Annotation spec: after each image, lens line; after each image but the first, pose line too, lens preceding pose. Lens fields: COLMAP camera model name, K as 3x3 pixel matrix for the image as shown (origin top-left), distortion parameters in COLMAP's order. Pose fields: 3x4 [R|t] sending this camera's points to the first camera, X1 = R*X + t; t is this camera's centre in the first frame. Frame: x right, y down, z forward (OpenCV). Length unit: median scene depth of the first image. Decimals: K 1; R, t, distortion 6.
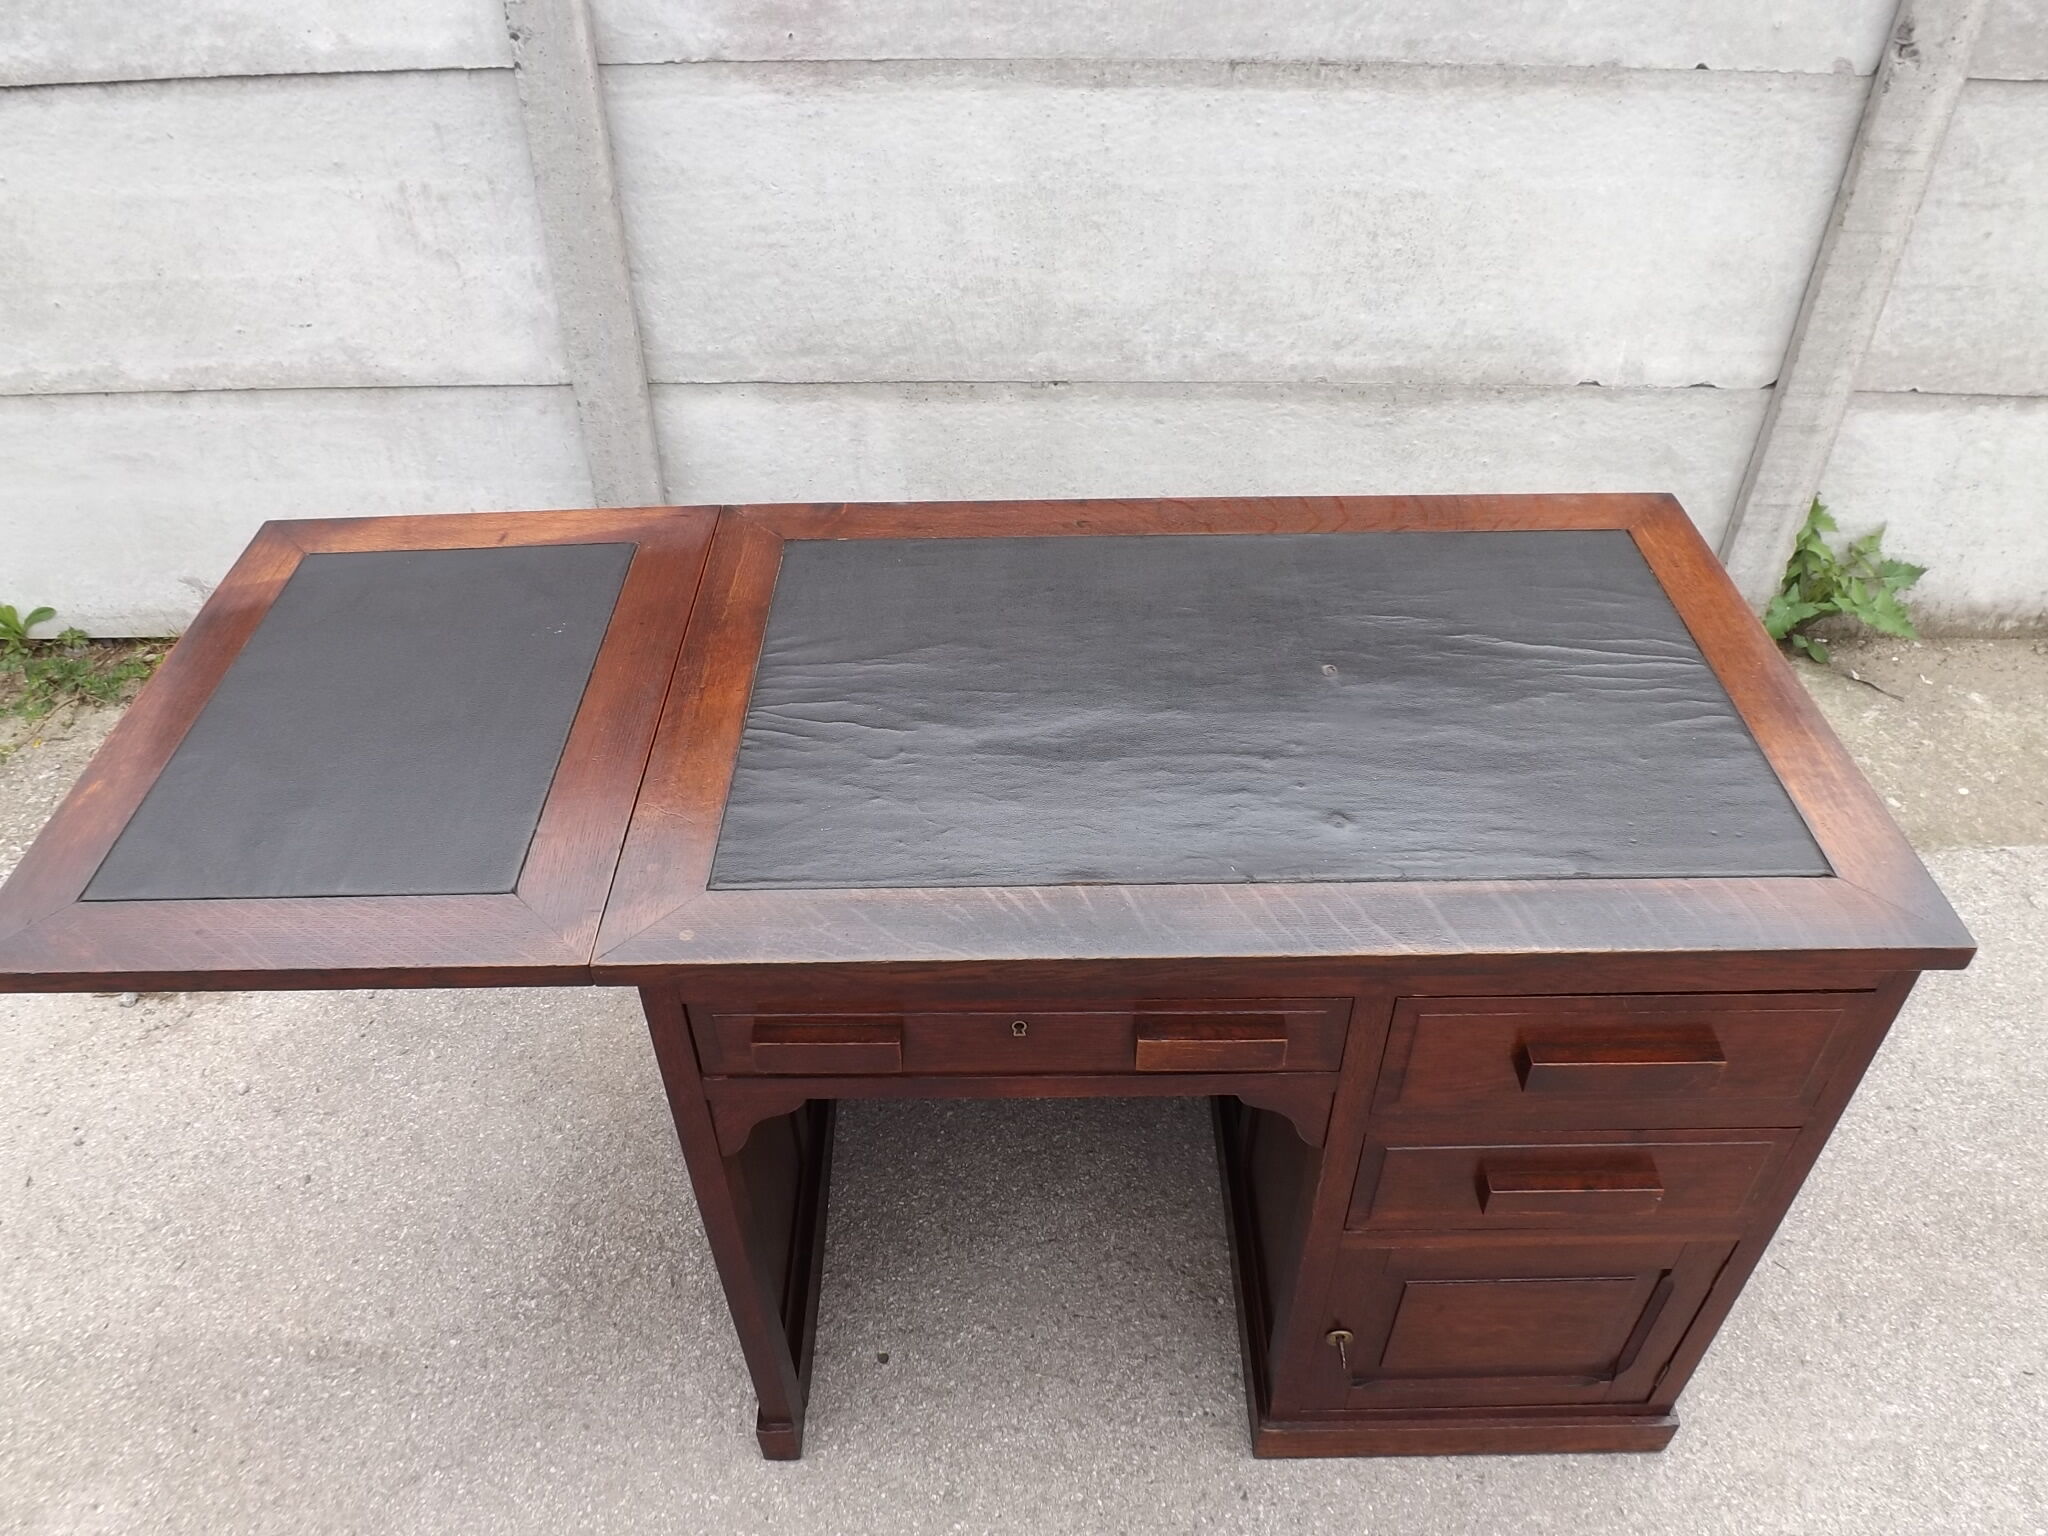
lens RADIAL K [[1460.7, 0, 1007.9], [0, 1460.7, 777.4], [0, 0, 1]] dist [-0.061237, 0.004617]
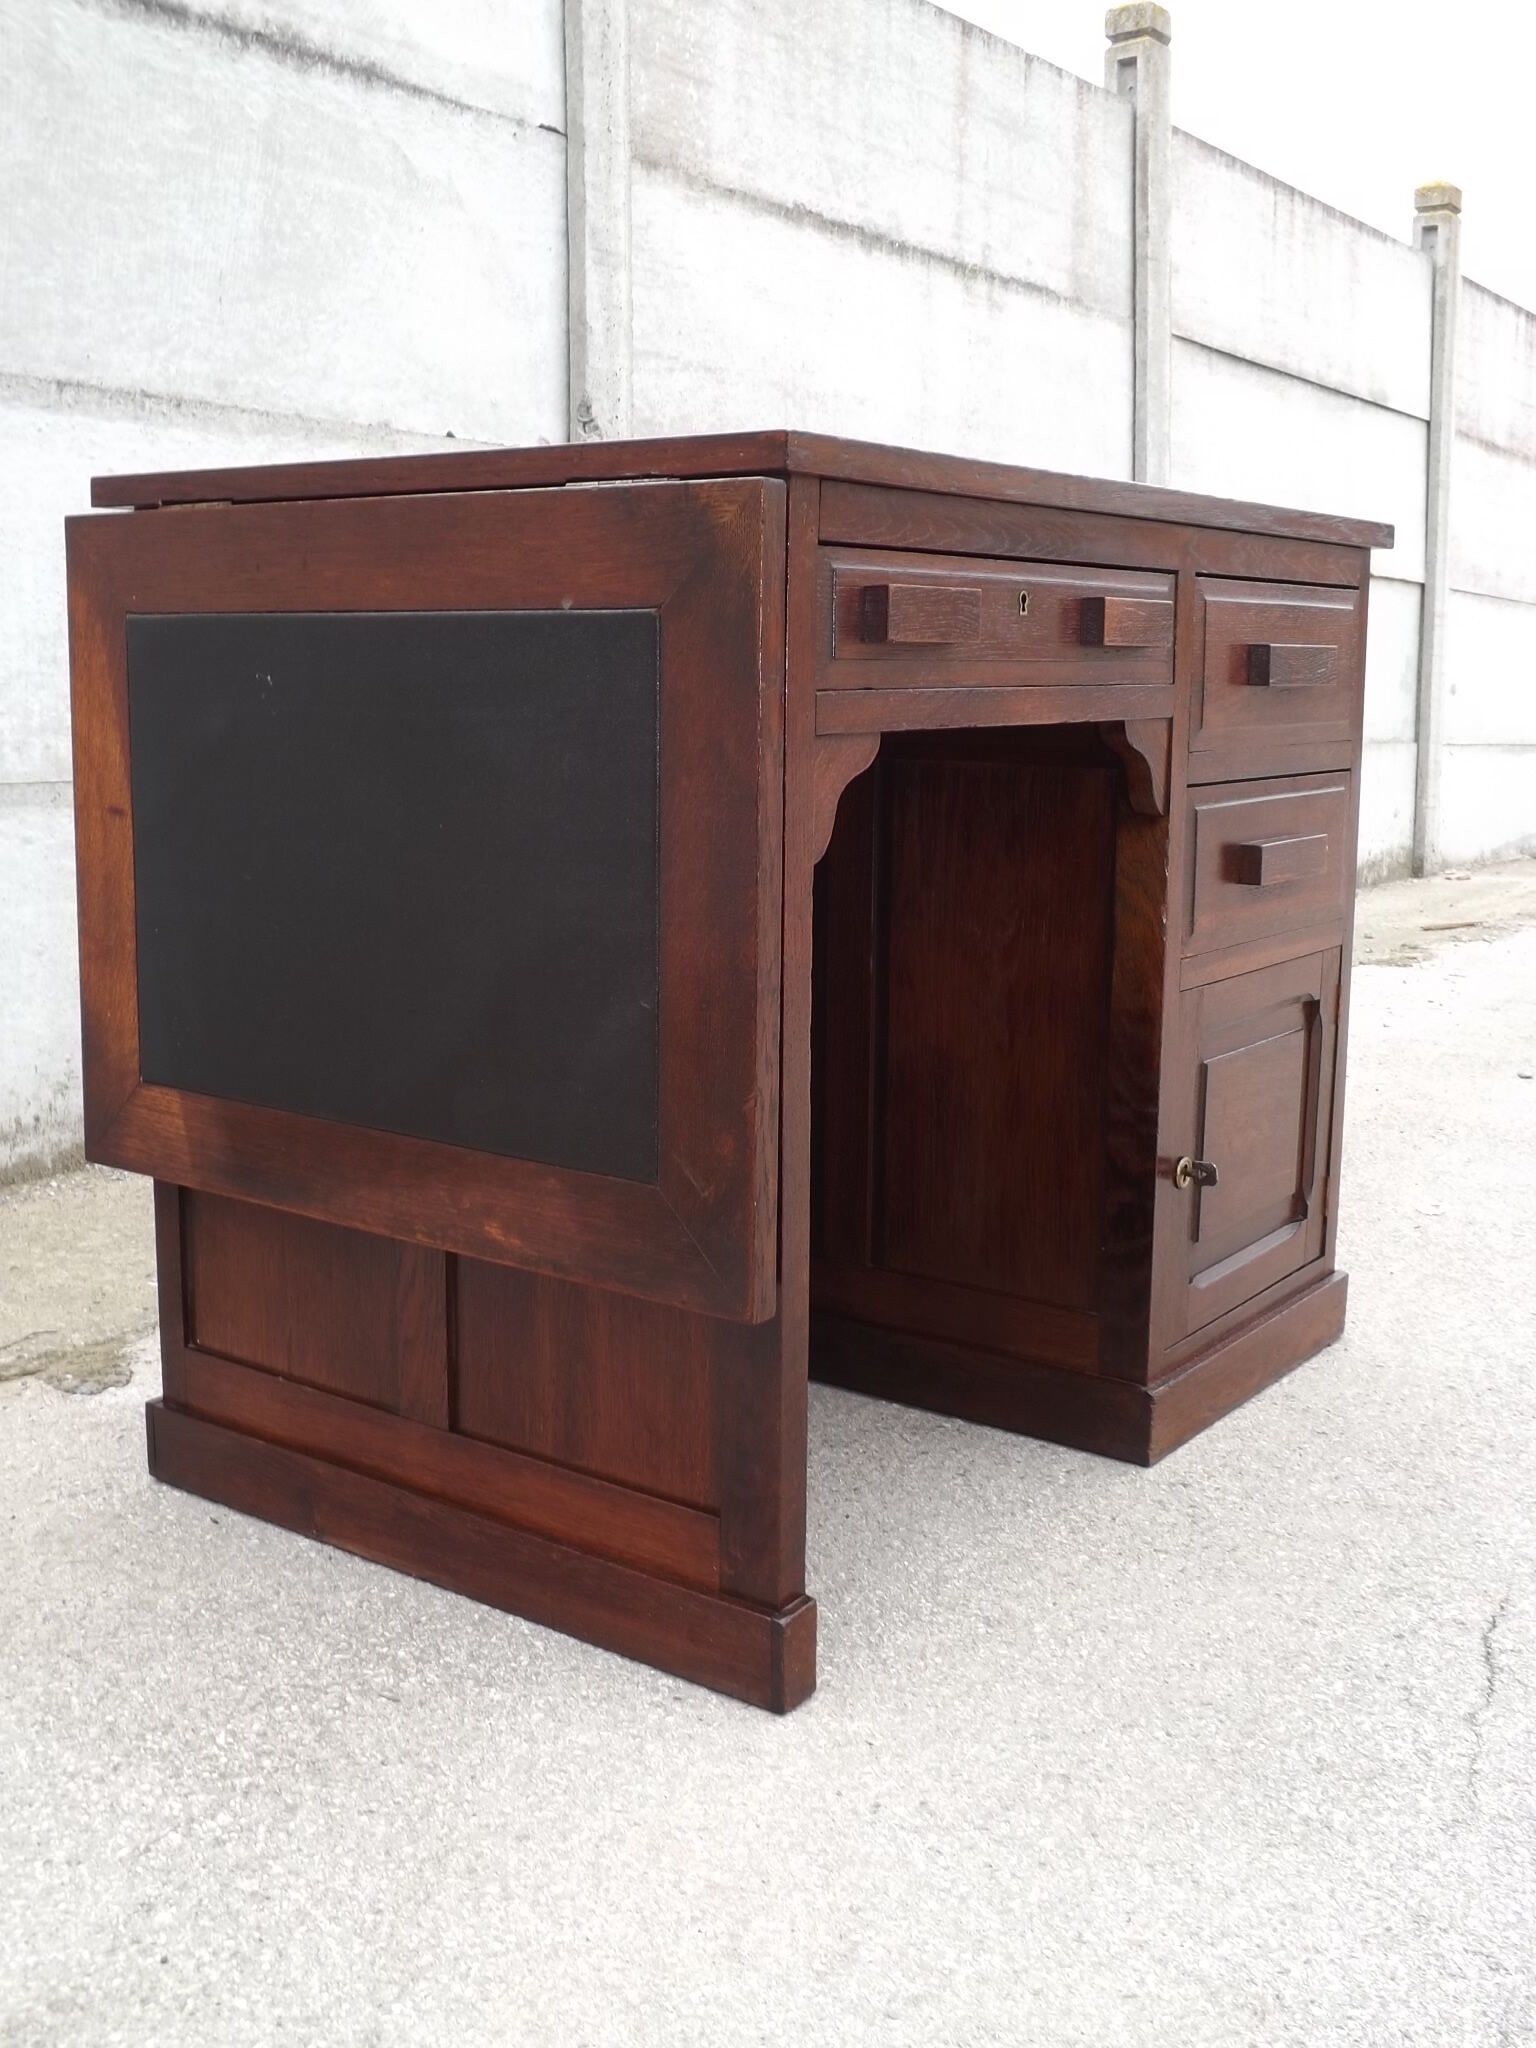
lens RADIAL K [[2093.4, 0, 740.2], [0, 2093.4, 994.3], [0, 0, 1]] dist [-0.093681, 0.130324]
pose [[0.596588, -0.106123, 0.795500, -0.607779], [0.506252, 0.818890, -0.270422, 0.333327], [-0.622729, 0.564054, 0.542265, 0.278866]]
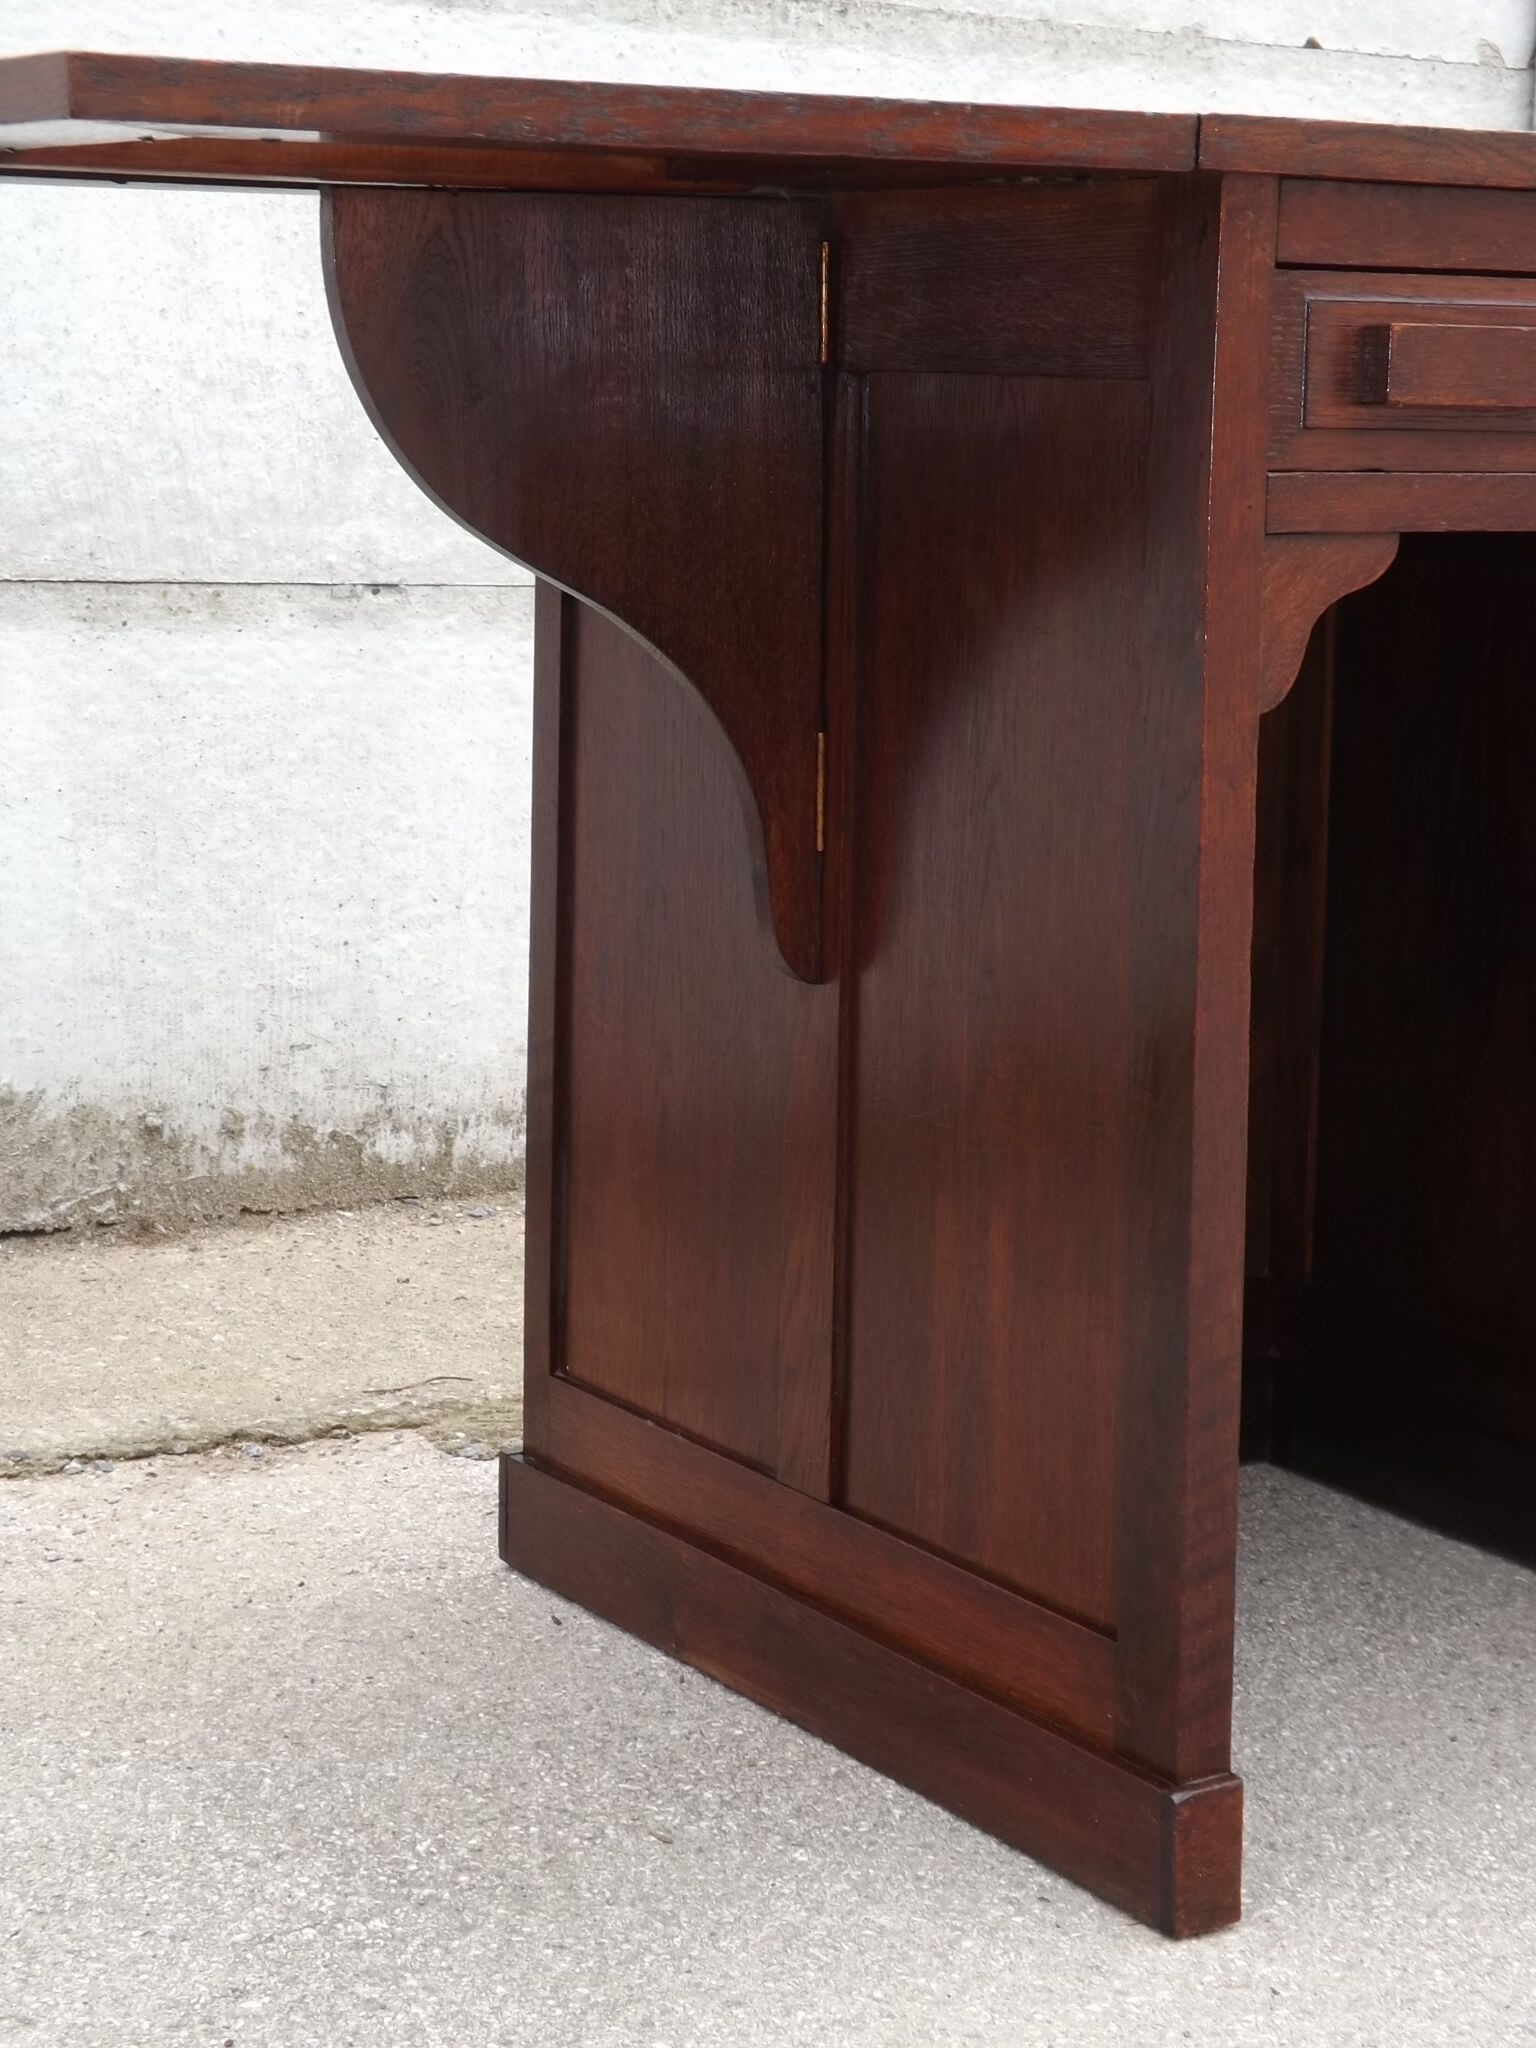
lens RADIAL K [[3988.3, 0, 820.9], [0, 3988.3, 886.9], [0, 0, 1]] dist [0.022326, 0.755698]
pose [[0.844571, -0.031167, 0.534536, -0.628405], [0.318058, 0.832296, -0.454007, 0.523473], [-0.430742, 0.553455, 0.712846, 0.045358]]
